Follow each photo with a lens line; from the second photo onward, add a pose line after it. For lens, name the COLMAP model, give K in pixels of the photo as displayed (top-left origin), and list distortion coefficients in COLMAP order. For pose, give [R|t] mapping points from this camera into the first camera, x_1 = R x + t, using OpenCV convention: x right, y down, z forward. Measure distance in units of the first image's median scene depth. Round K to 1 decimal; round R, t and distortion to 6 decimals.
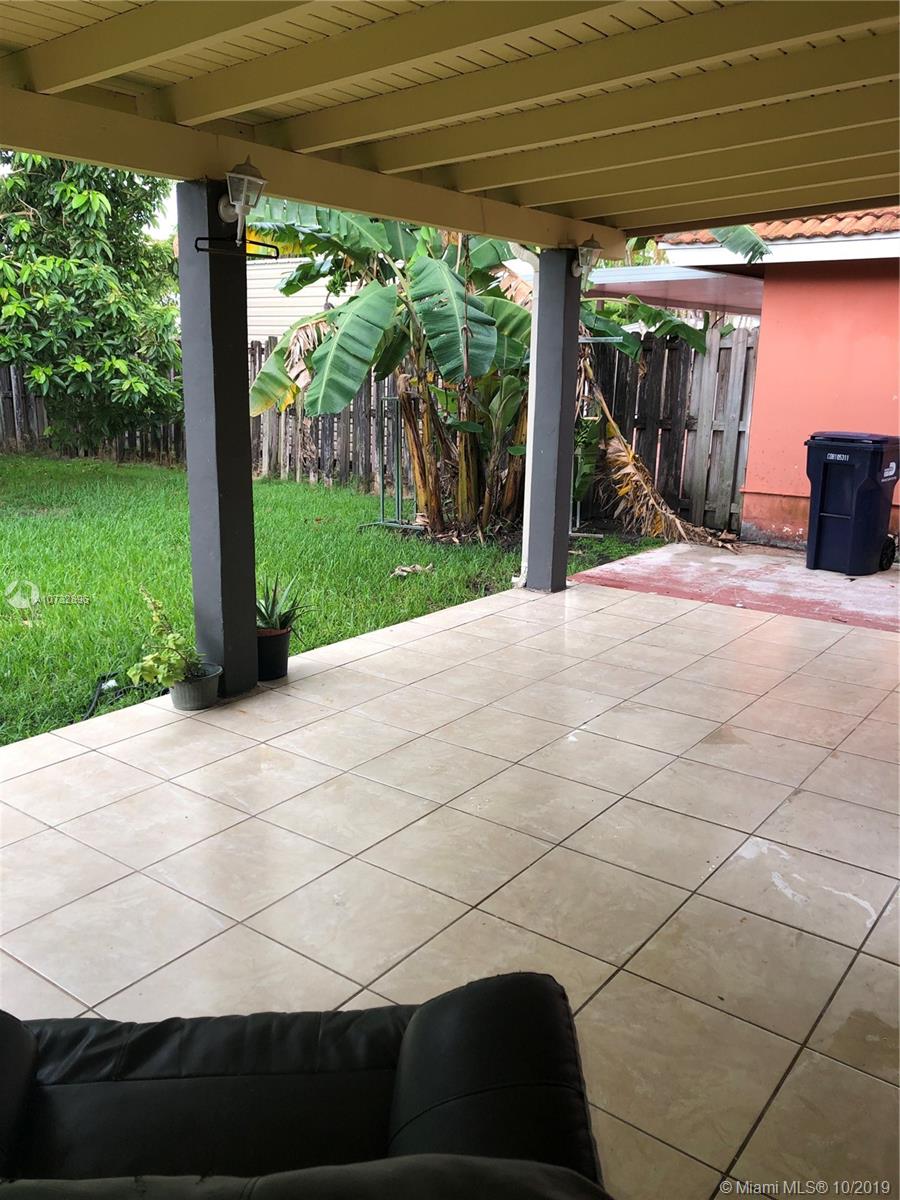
lens RADIAL K [[987.4, 0, 450.6], [0, 987.4, 587.1], [0, 0, 1]] dist [0.060450, -0.059235]
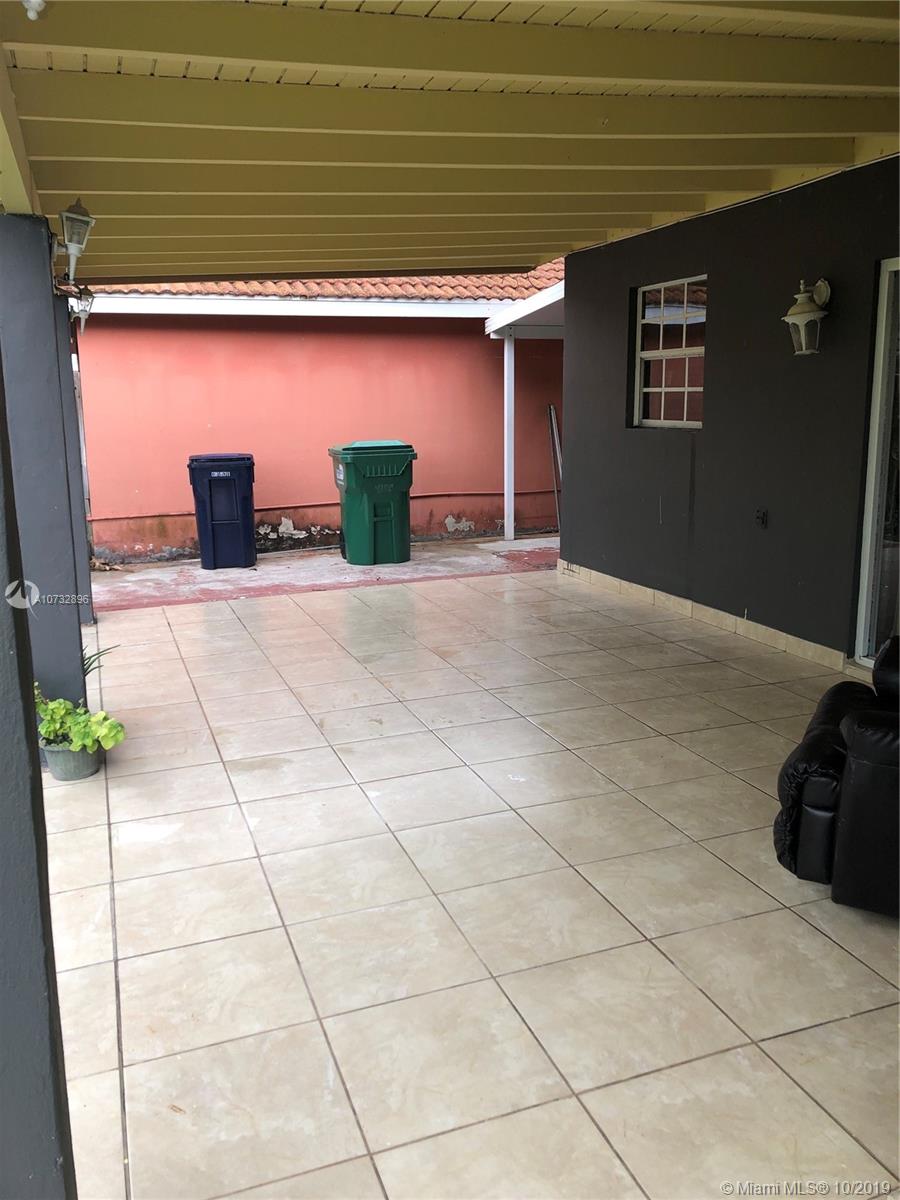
lens RADIAL K [[987.4, 0, 454.2], [0, 987.4, 609.1], [0, 0, 1]] dist [0.060450, -0.059235]
pose [[0.533960, -0.203700, 0.820605, -0.715042], [0.220973, 0.970433, 0.097106, -0.036557], [-0.816123, 0.129481, 0.563185, 0.161869]]
